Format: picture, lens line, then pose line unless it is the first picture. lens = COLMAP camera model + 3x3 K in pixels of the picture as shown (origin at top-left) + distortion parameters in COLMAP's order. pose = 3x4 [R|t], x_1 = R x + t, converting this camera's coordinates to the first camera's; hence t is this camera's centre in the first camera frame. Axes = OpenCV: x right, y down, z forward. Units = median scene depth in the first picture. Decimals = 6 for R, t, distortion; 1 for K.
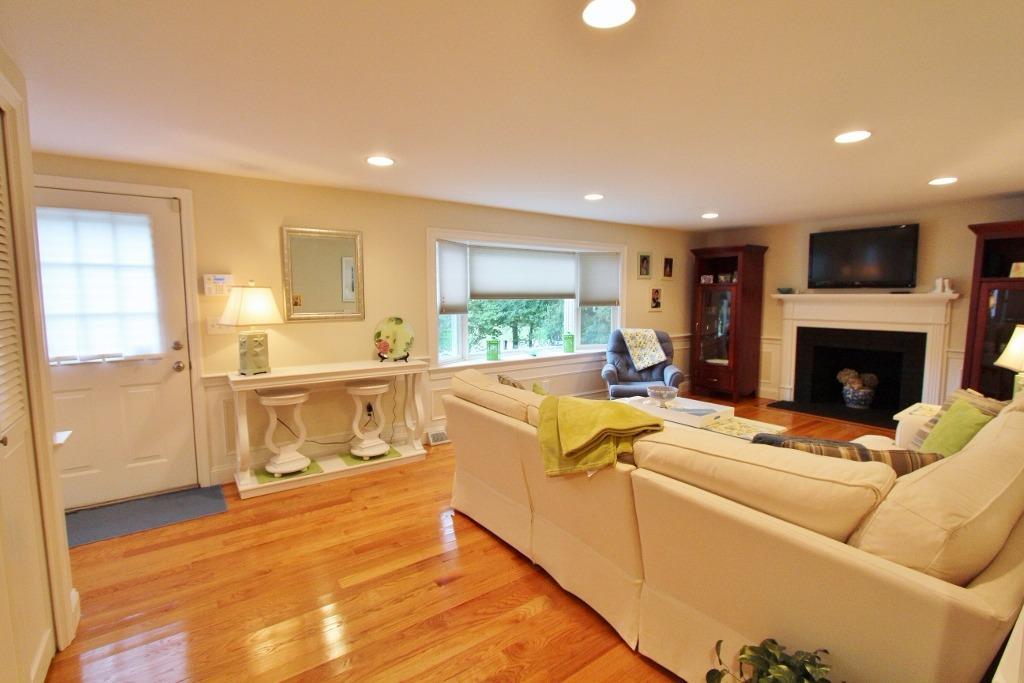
lens RADIAL K [[470.1, 0, 508.6], [0, 470.1, 343.1], [0, 0, 1]] dist [-0.021468, 0.002801]
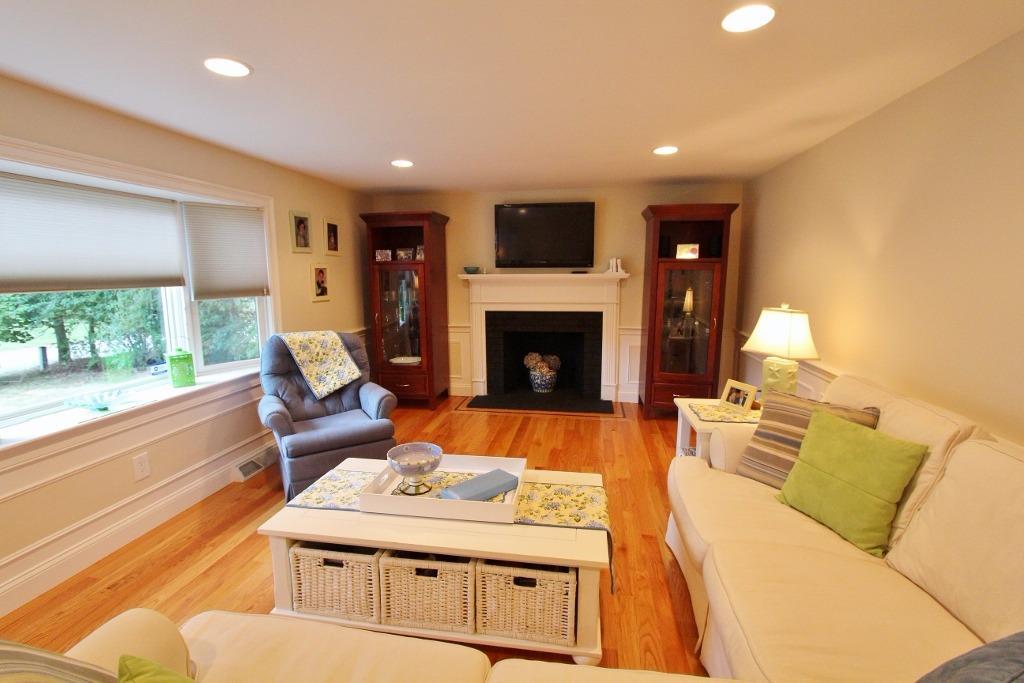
lens RADIAL K [[470.1, 0, 506.8], [0, 470.1, 339.4], [0, 0, 1]] dist [-0.021468, 0.002801]
pose [[0.710316, -0.101888, 0.696469, 0.024385], [0.075468, 0.994788, 0.068561, -0.043276], [-0.699825, 0.003861, 0.714304, 0.364324]]
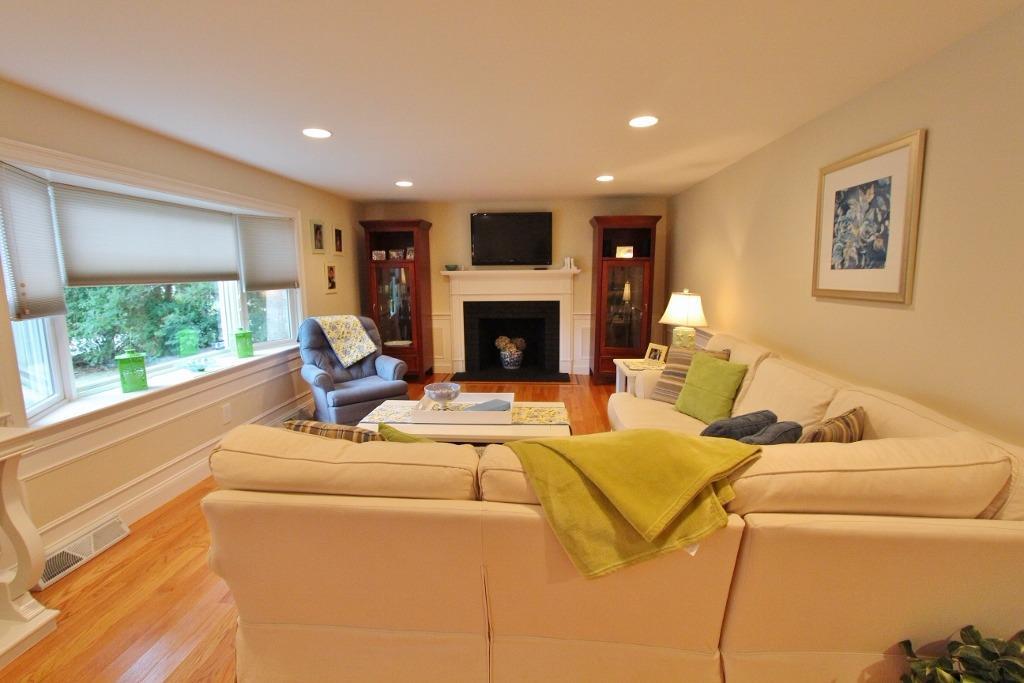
lens RADIAL K [[470.1, 0, 506.8], [0, 470.1, 341.1], [0, 0, 1]] dist [-0.021468, 0.002801]
pose [[0.638569, -0.119687, 0.760201, -0.151164], [0.086217, 0.992739, 0.083876, -0.029614], [-0.764720, 0.011982, 0.644251, 0.258077]]
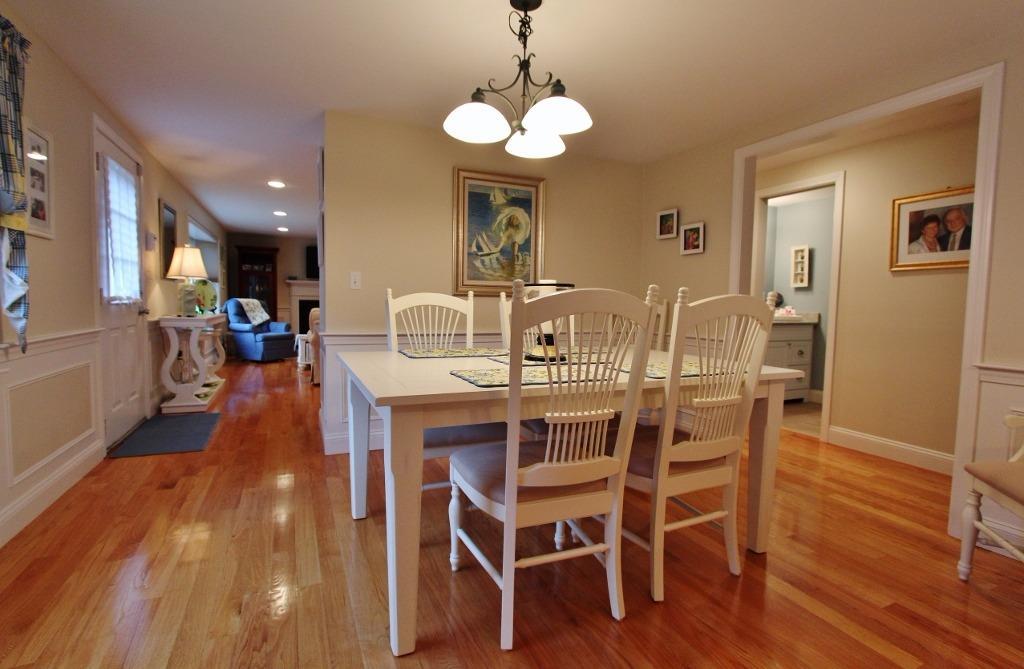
lens RADIAL K [[476.2, 0, 508.8], [0, 476.2, 331.1], [0, 0, 1]] dist [-0.022058, 0.000661]
pose [[0.180358, -0.052452, 0.982202, -0.999499], [0.076415, 0.996306, 0.039174, 0.072544], [-0.980628, 0.067990, 0.183700, -0.047977]]
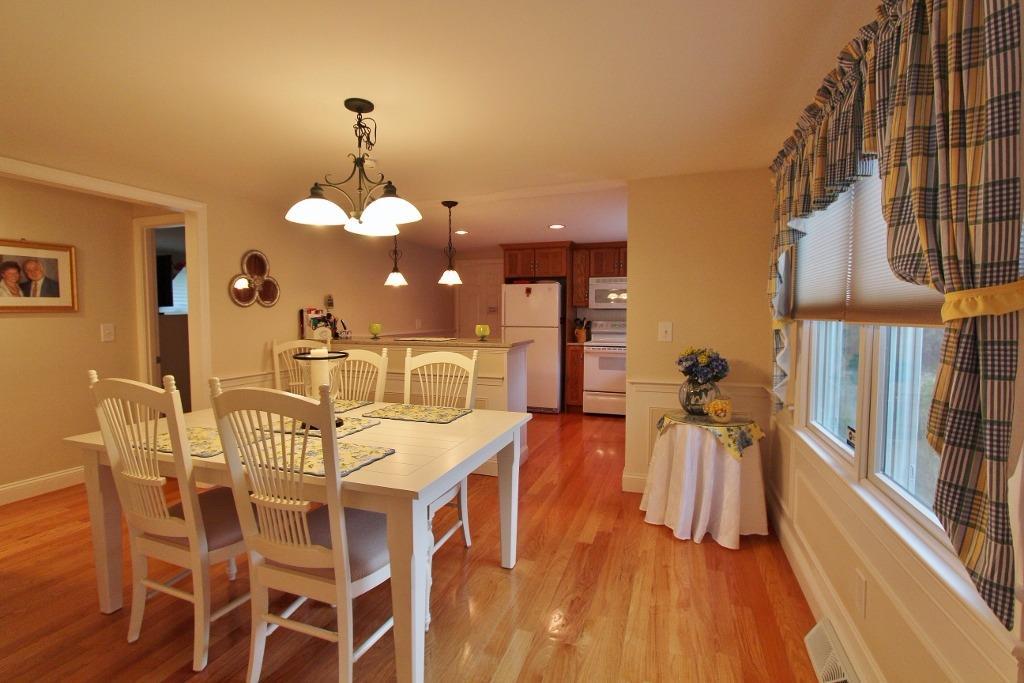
lens RADIAL K [[470.1, 0, 509.4], [0, 470.1, 343.2], [0, 0, 1]] dist [-0.021468, 0.002801]
pose [[-0.814313, 0.038908, -0.579121, -0.519327], [-0.054604, 0.988190, 0.143171, -0.021261], [0.577852, 0.148208, -0.802572, 0.394827]]
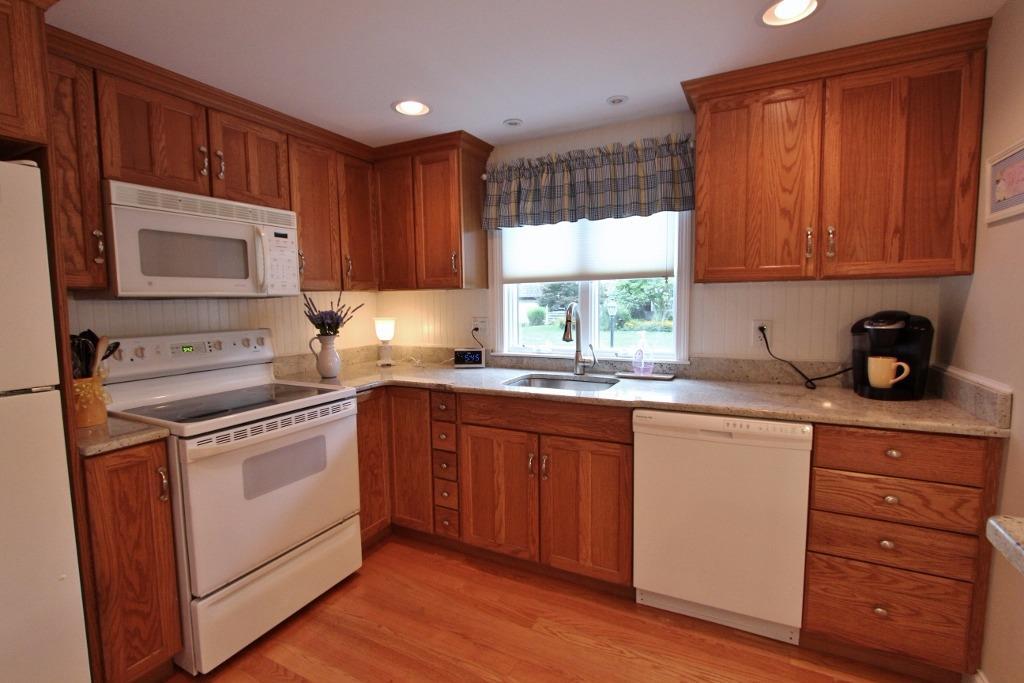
lens RADIAL K [[470.1, 0, 507.1], [0, 470.1, 340.3], [0, 0, 1]] dist [-0.021468, 0.002801]
pose [[0.459168, 0.075108, -0.885169, -0.961881], [-0.075229, 0.996128, 0.045499, 0.045488], [0.885158, 0.045698, 0.463040, -0.348863]]
